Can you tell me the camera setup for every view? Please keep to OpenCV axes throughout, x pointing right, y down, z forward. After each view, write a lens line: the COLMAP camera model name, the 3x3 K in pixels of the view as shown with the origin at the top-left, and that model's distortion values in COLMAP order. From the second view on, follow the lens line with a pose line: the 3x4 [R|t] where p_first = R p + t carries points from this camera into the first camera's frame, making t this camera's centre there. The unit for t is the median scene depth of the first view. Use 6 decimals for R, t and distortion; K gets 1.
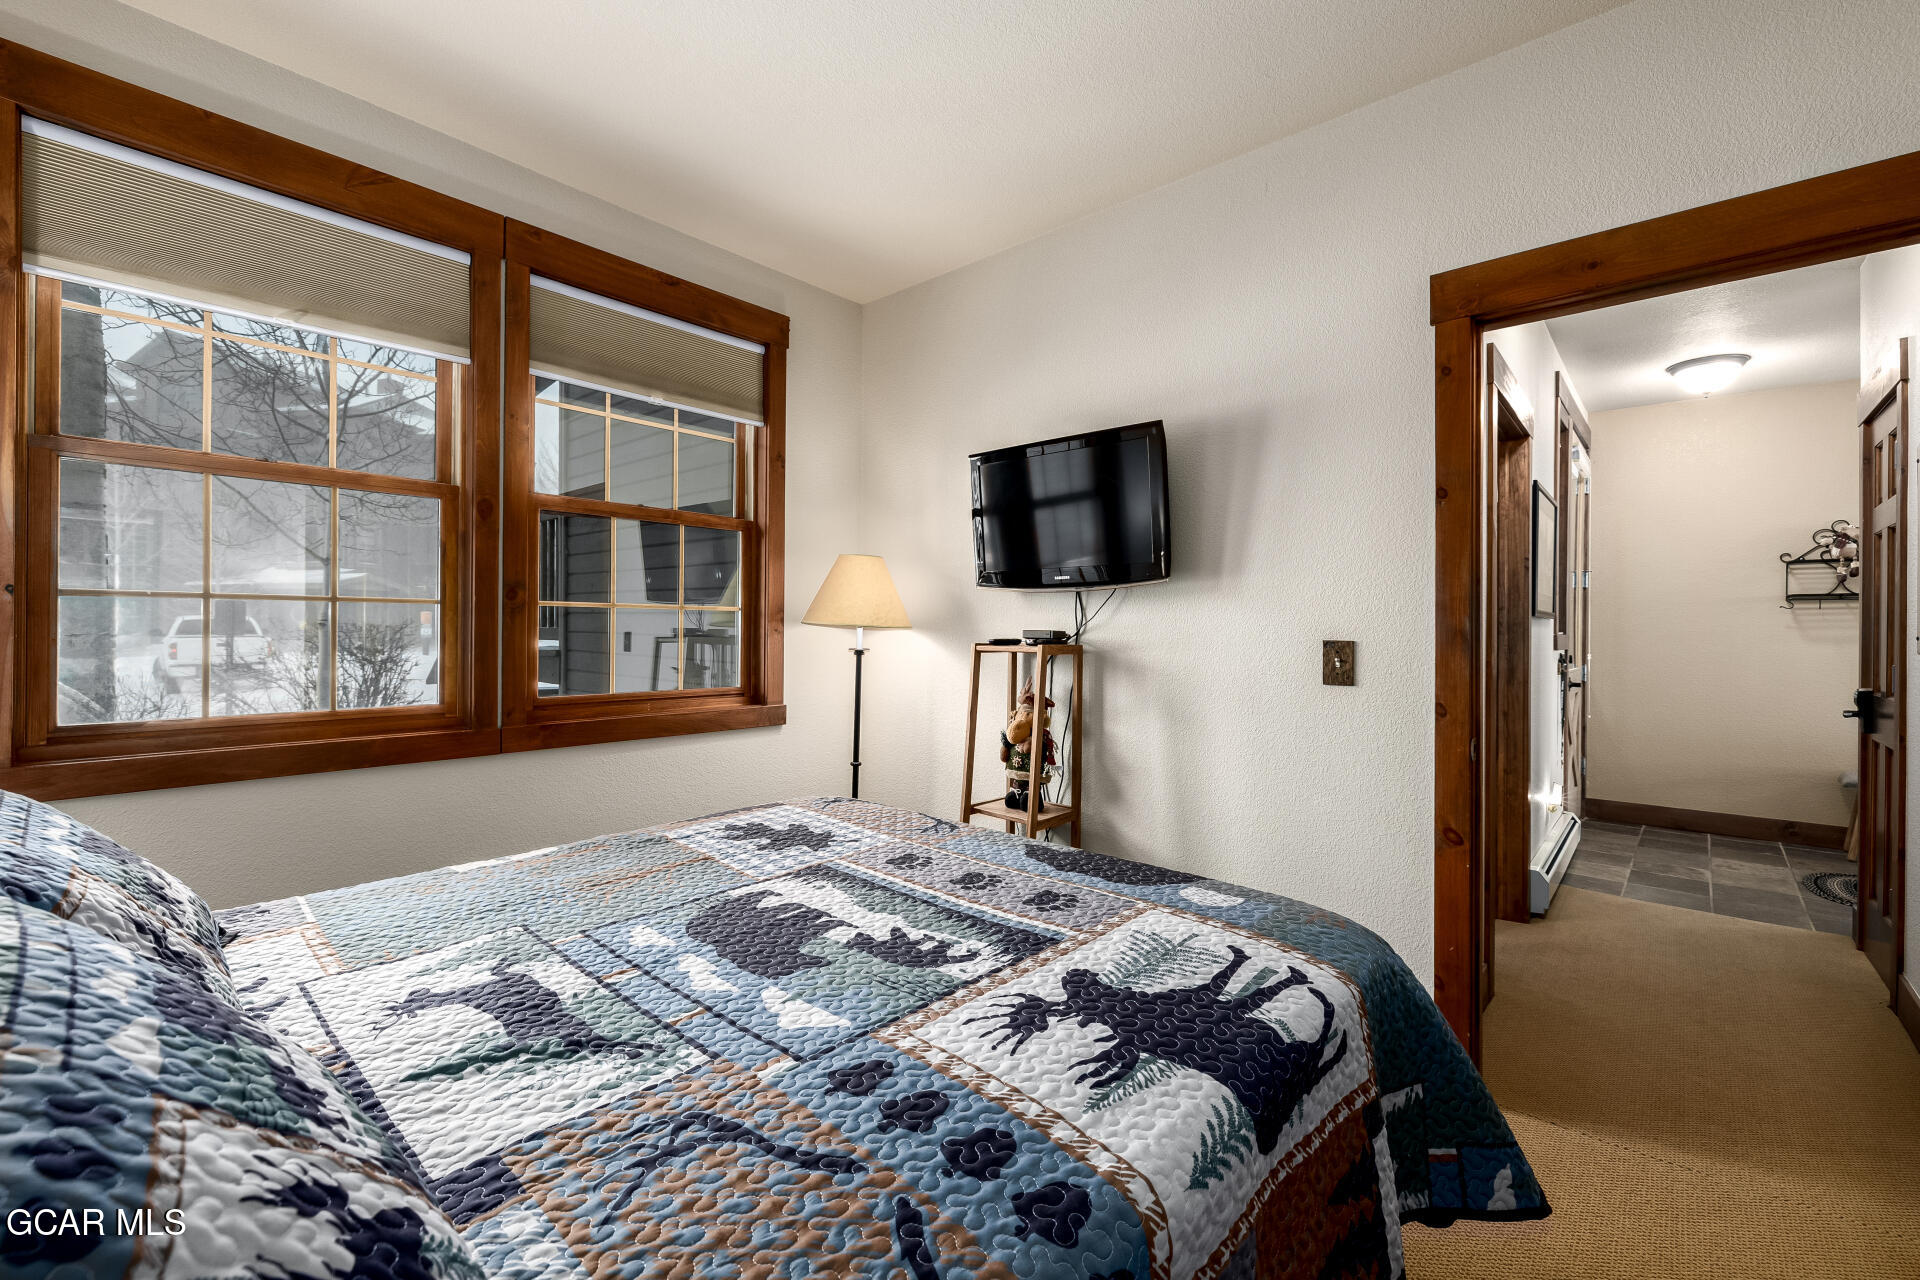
lens RADIAL K [[811.2, 0, 956.9], [0, 811.2, 630.2], [0, 0, 1]] dist [0.001836, -0.000021]
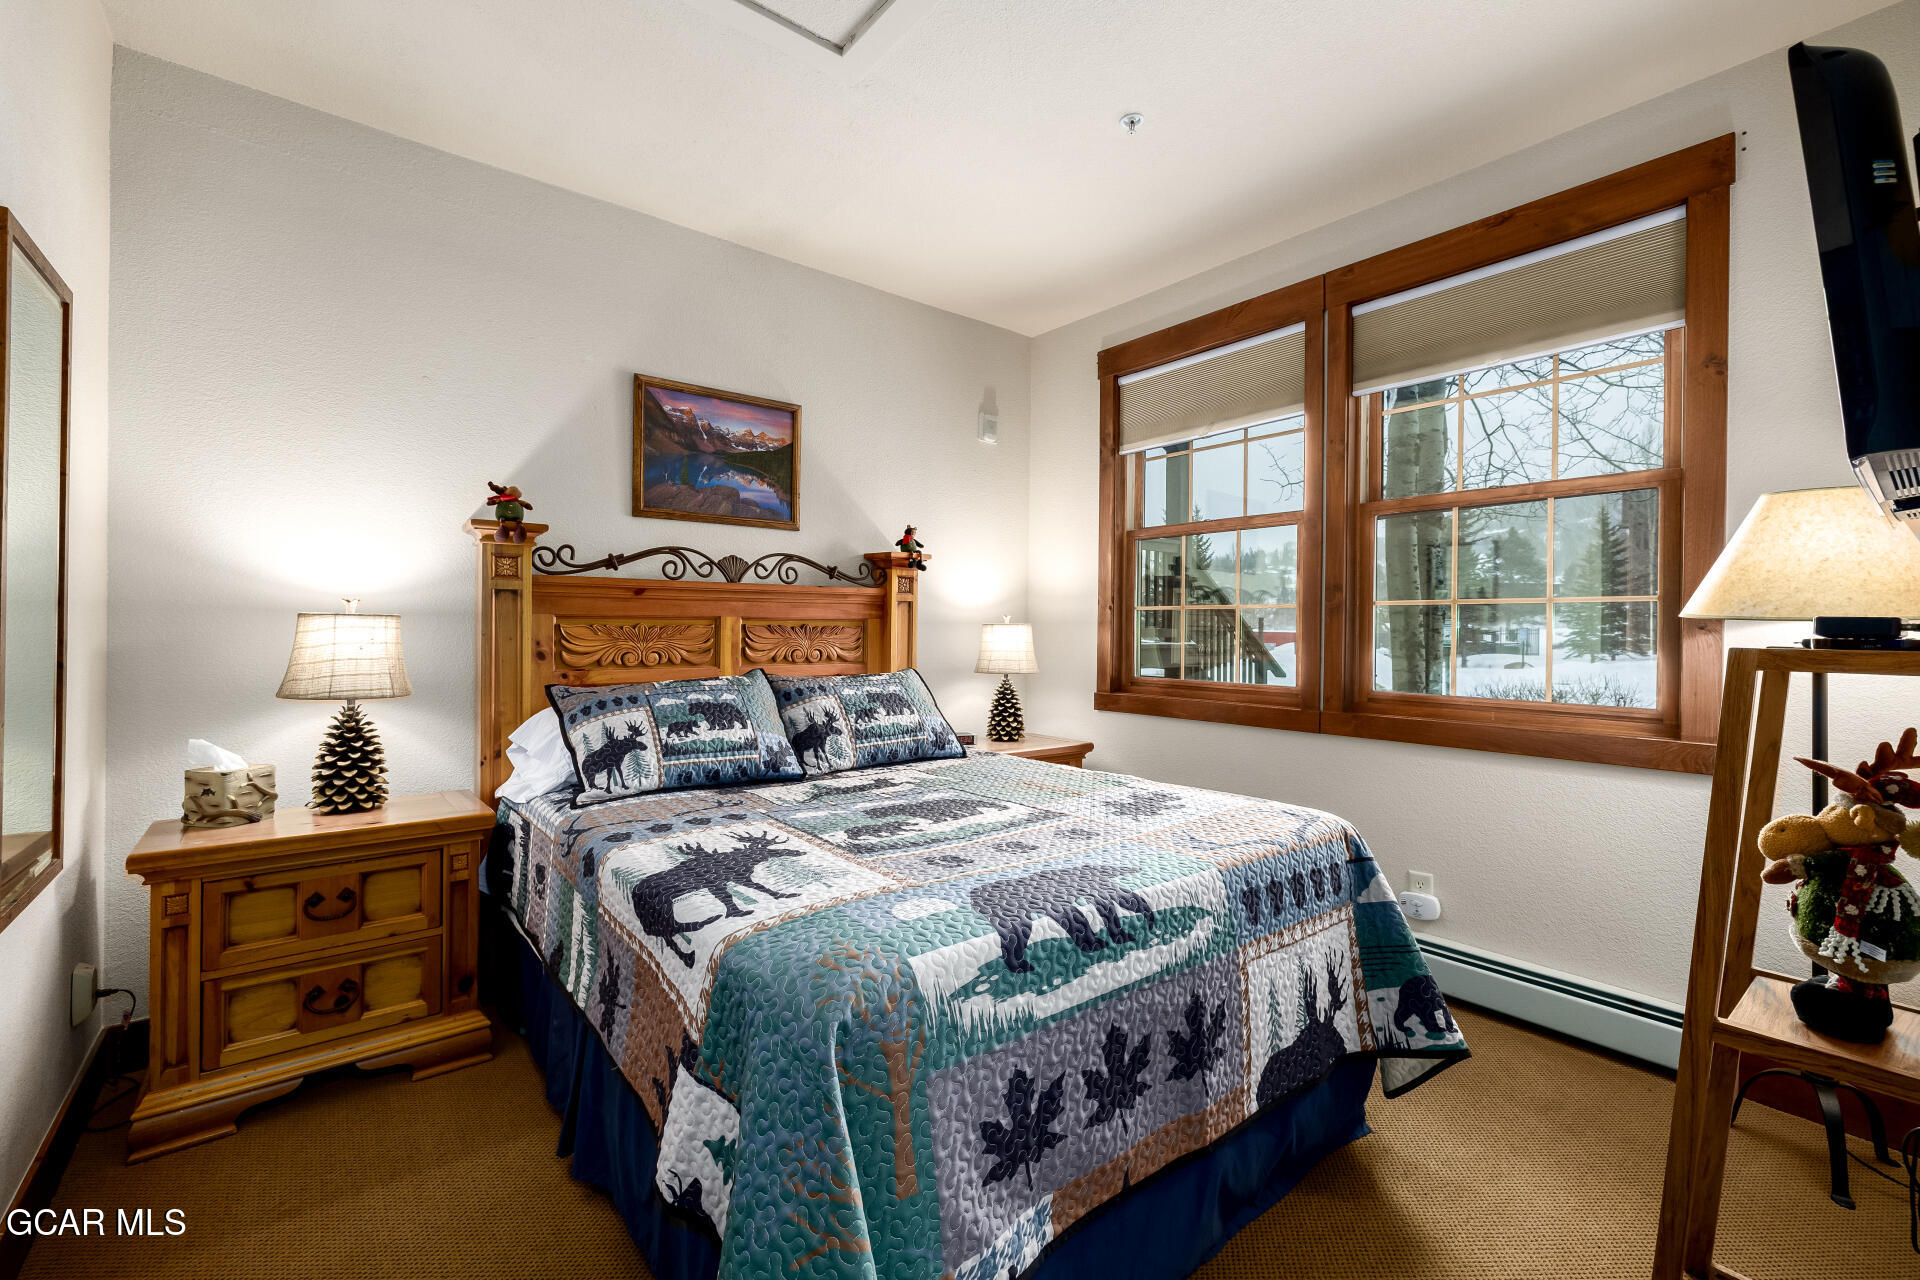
lens RADIAL K [[811.2, 0, 957.1], [0, 811.2, 633.9], [0, 0, 1]] dist [0.001836, -0.000021]
pose [[-0.166715, -0.005551, -0.985989, 1.388612], [-0.014834, 0.999885, -0.003121, 0.039680], [0.985894, 0.014106, -0.166778, 1.393540]]
